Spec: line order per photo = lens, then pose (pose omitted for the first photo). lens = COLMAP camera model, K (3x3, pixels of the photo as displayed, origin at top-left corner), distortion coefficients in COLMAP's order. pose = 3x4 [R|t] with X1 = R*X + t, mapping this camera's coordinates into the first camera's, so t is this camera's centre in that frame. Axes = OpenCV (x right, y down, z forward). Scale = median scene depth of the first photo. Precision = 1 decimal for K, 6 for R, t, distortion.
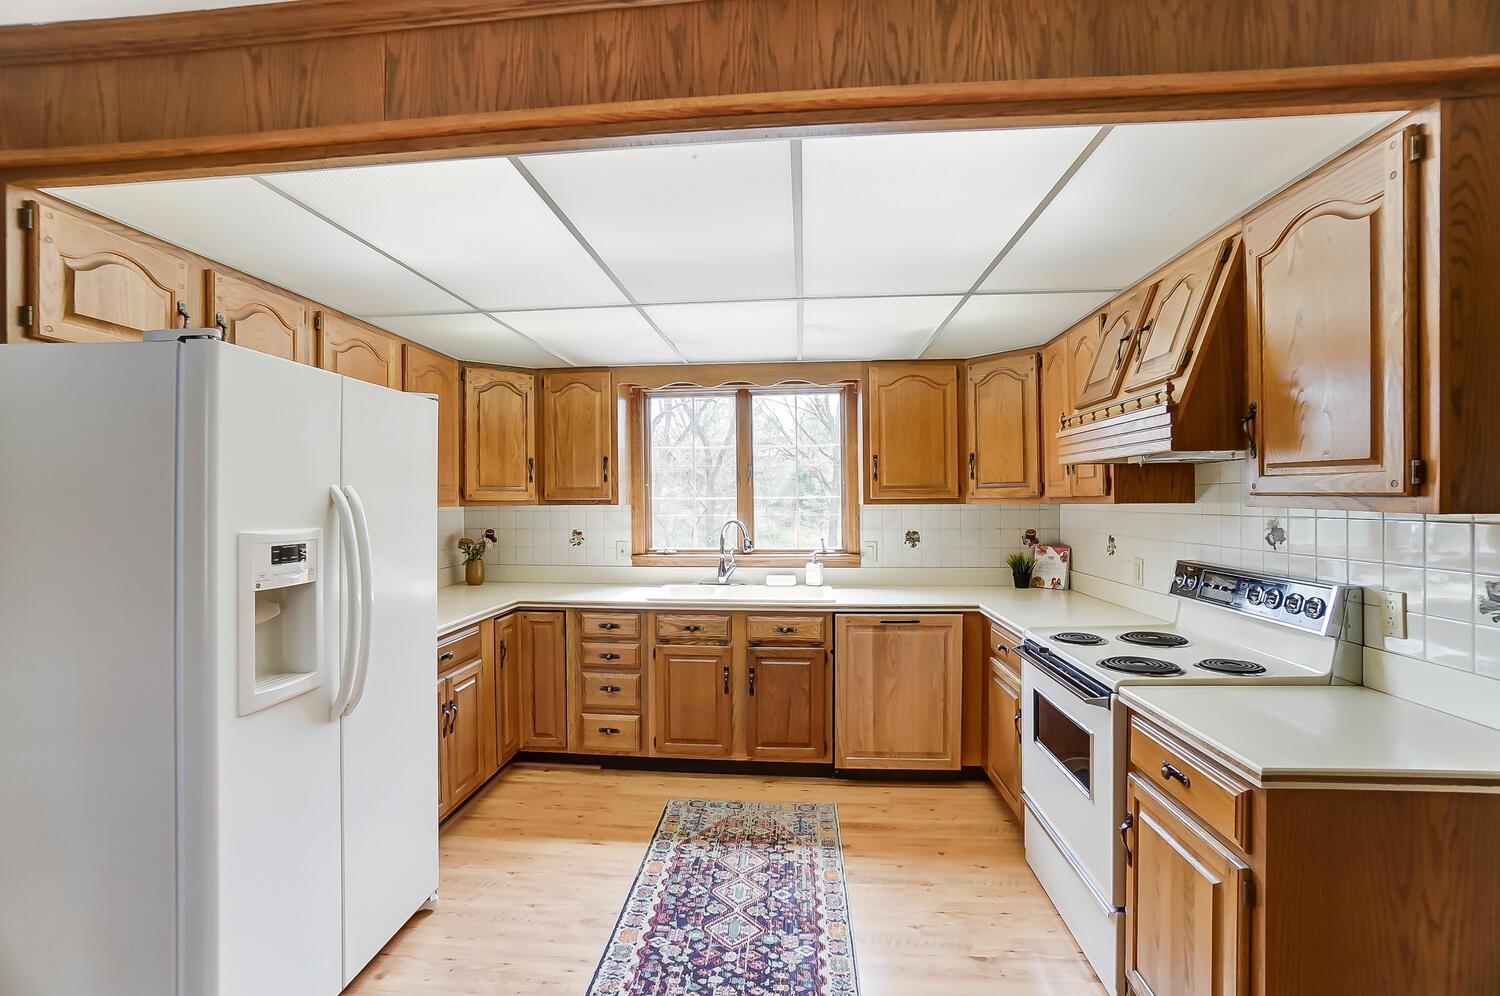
lens RADIAL K [[667.9, 0, 739.9], [0, 667.9, 506.6], [0, 0, 1]] dist [-0.057514, 0.019864]
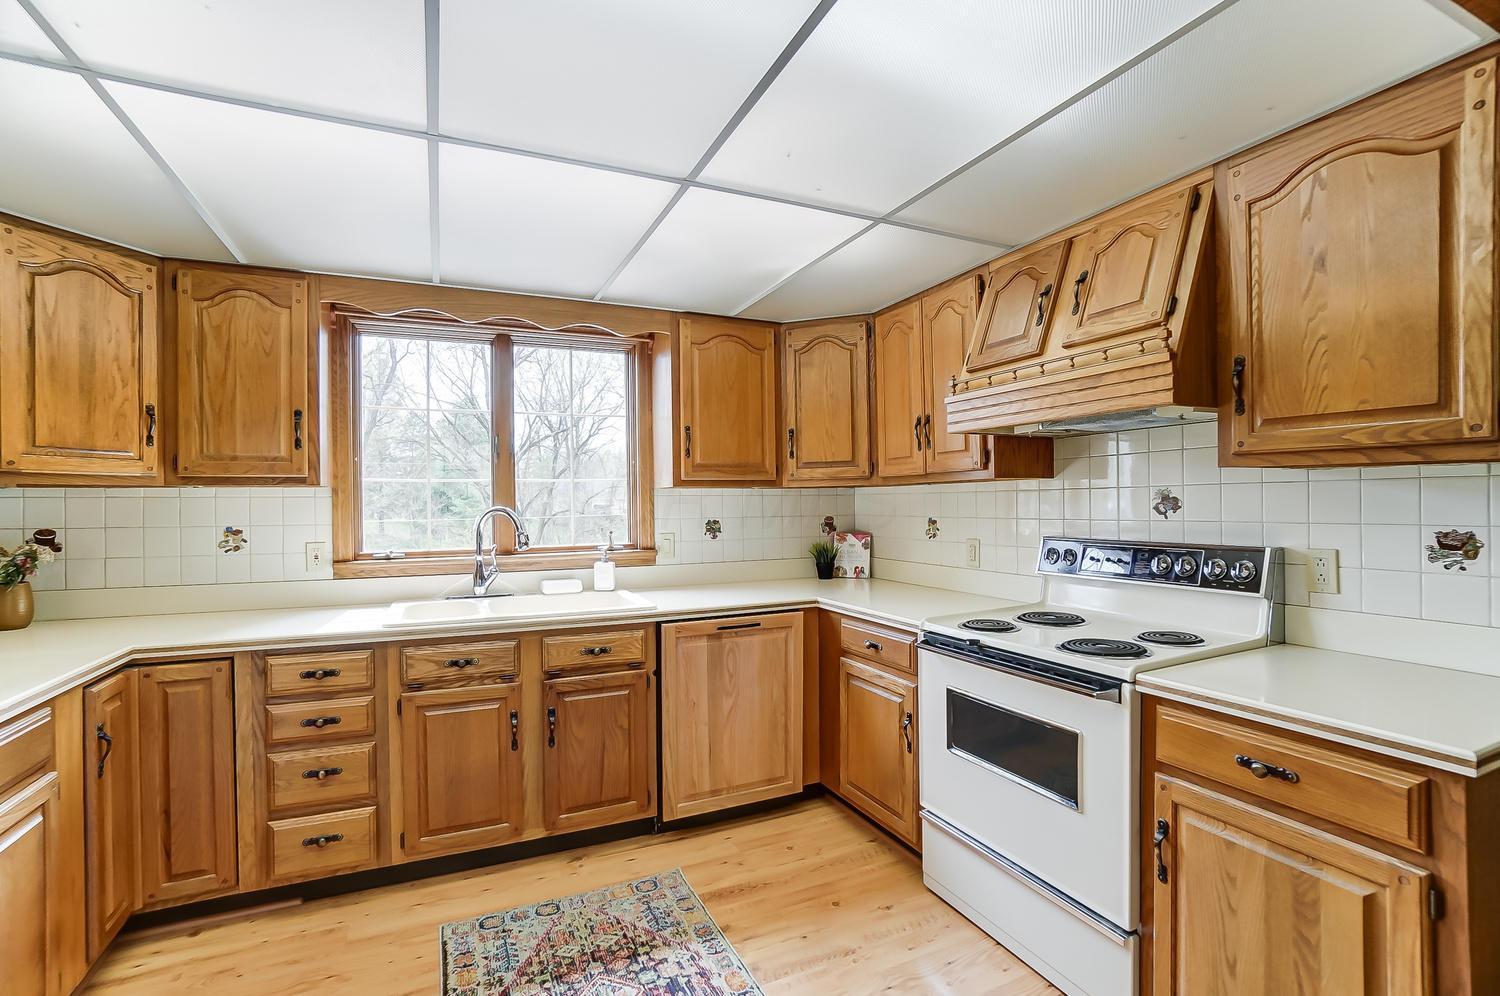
lens RADIAL K [[667.9, 0, 739.9], [0, 667.9, 506.6], [0, 0, 1]] dist [-0.057514, 0.019864]
pose [[0.870371, -0.004810, 0.492372, -0.154674], [0.009467, 0.999931, -0.006967, 0.029459], [-0.492305, 0.010725, 0.870357, 0.267129]]
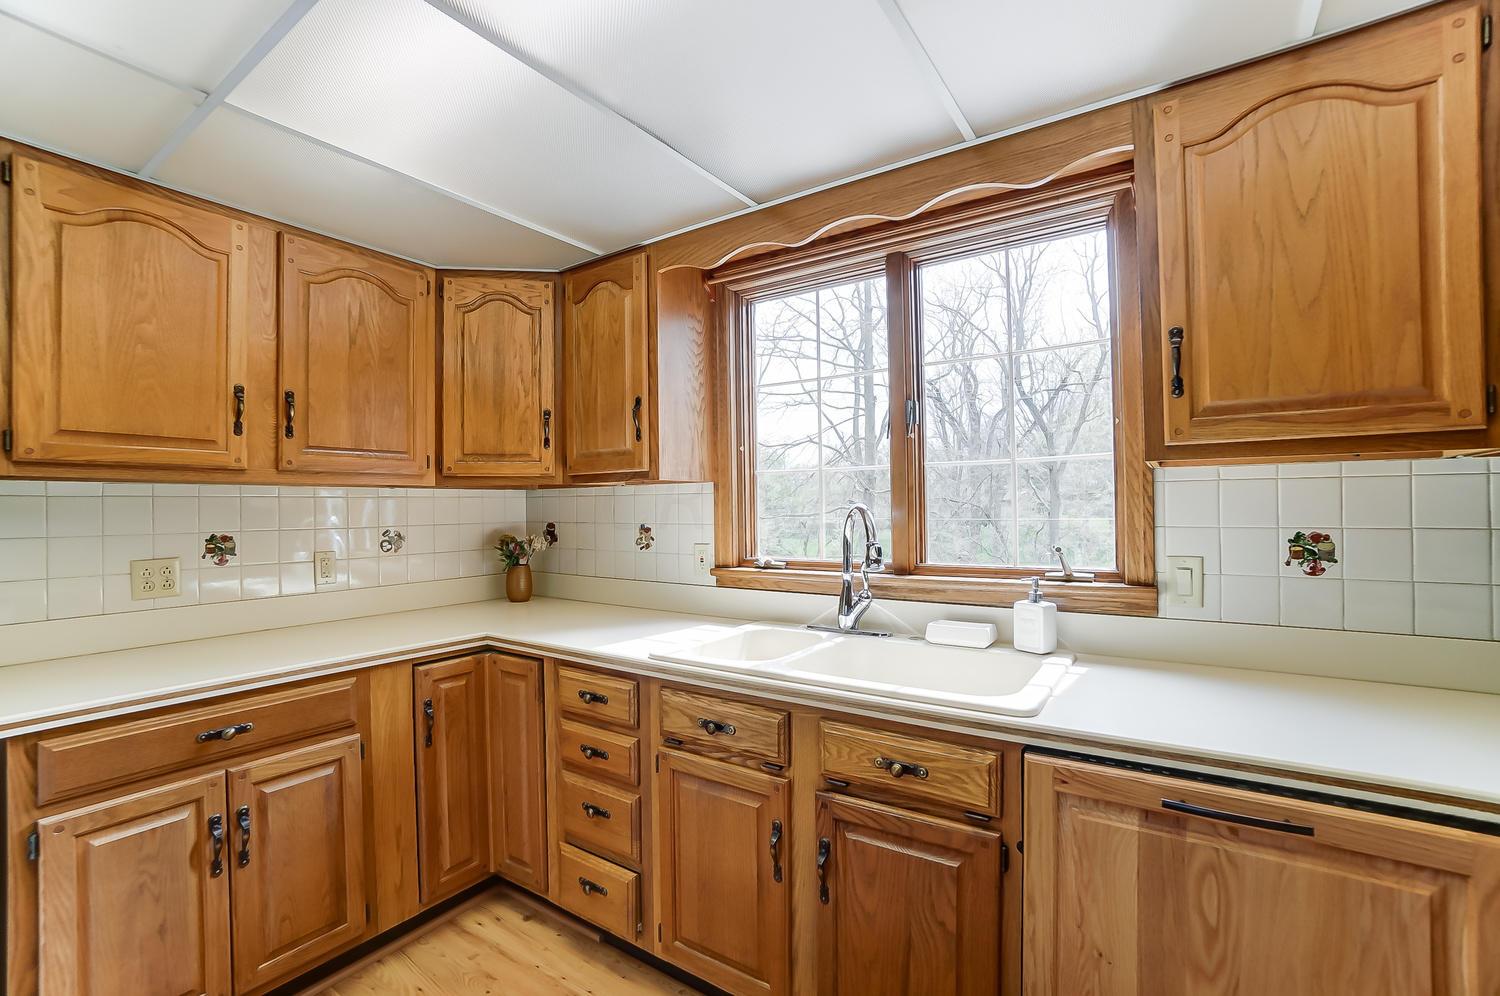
lens RADIAL K [[667.9, 0, 739.9], [0, 667.9, 506.6], [0, 0, 1]] dist [-0.057514, 0.019864]
pose [[0.871843, -0.004313, -0.489766, 0.177594], [0.000139, 0.999963, -0.008559, 0.028264], [0.489785, 0.007394, 0.871812, 0.588924]]
